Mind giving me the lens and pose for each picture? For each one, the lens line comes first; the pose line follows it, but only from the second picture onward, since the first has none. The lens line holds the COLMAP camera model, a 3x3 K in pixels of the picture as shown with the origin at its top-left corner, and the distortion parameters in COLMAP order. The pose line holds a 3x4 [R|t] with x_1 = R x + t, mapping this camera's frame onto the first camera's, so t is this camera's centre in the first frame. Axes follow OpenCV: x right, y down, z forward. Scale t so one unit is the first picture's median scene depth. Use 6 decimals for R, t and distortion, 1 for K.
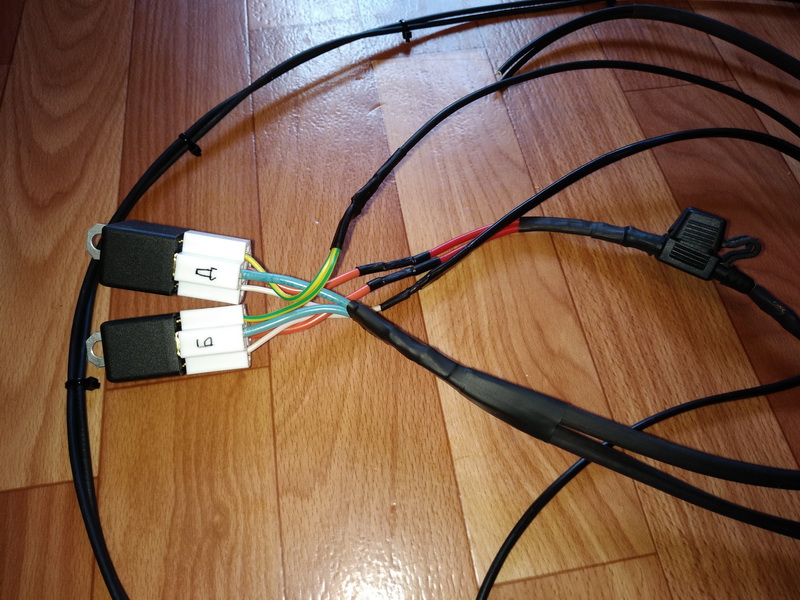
lens RADIAL K [[583.1, 0, 400.0], [0, 583.1, 300.0], [0, 0, 1]] dist [0.065063, -0.154206]
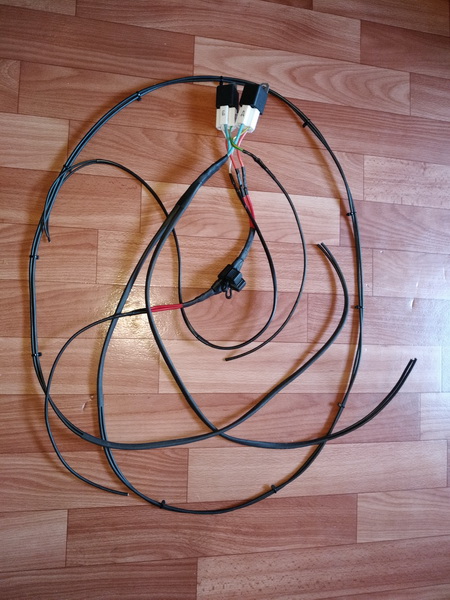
lens RADIAL K [[437.3, 0, 225.0], [0, 437.3, 300.0], [0, 0, 1]] dist [0.065063, -0.154206]
pose [[-0.185217, 0.975244, -0.120808, 0.889293], [-0.946054, -0.143701, 0.290398, -0.720398], [0.265849, 0.168077, 0.949249, -1.060912]]
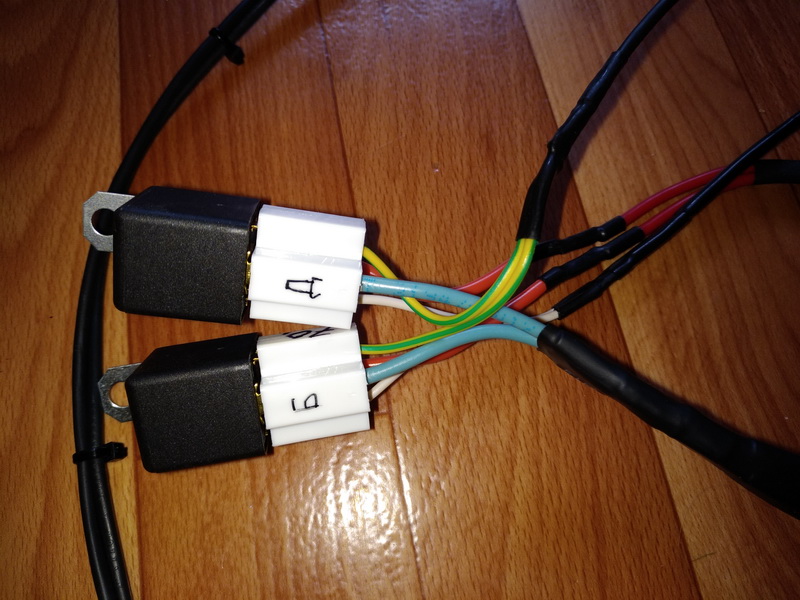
lens RADIAL K [[596.8, 0, 400.0], [0, 596.8, 300.0], [0, 0, 1]] dist [0.005389, -0.067768]
pose [[0.999764, -0.016697, 0.013876, -0.213379], [0.014303, 0.987393, 0.157638, -0.106907], [-0.016333, -0.157402, 0.987400, 0.369870]]
